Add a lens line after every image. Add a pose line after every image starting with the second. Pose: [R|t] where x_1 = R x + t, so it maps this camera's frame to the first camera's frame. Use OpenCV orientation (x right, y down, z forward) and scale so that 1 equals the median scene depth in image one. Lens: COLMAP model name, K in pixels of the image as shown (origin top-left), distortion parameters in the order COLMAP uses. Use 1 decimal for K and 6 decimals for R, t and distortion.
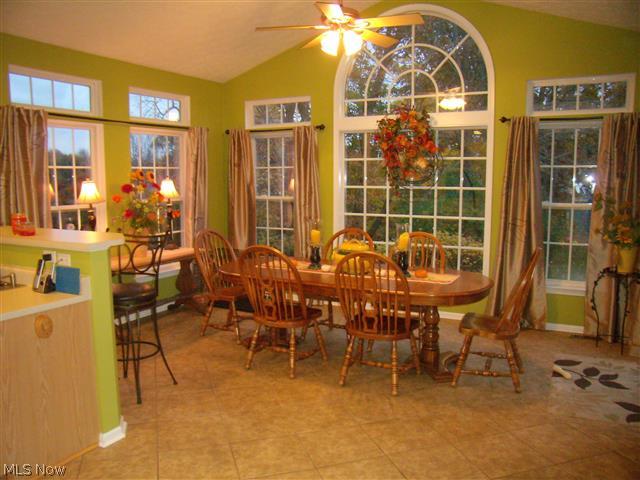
lens RADIAL K [[511.1, 0, 320.0], [0, 511.1, 240.0], [0, 0, 1]] dist [-0.171888, 0.150359]
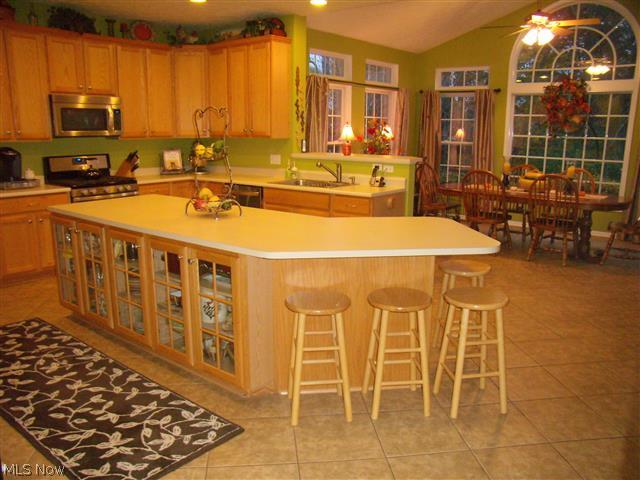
lens RADIAL K [[511.1, 0, 320.0], [0, 511.1, 240.0], [0, 0, 1]] dist [-0.171888, 0.150359]
pose [[0.981578, 0.049902, -0.184429, -0.211558], [-0.032405, 0.994786, 0.096699, 0.064187], [0.188293, -0.088941, 0.978077, -0.435441]]
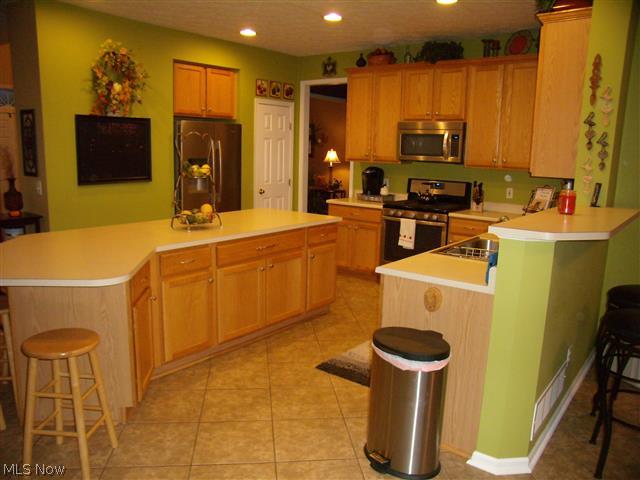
lens RADIAL K [[511.1, 0, 320.0], [0, 511.1, 240.0], [0, 0, 1]] dist [-0.171888, 0.150359]
pose [[-0.187427, 0.170745, -0.967325, 0.330467], [-0.139594, 0.970152, 0.198291, -0.085680], [0.972309, 0.172198, -0.157997, 0.713121]]
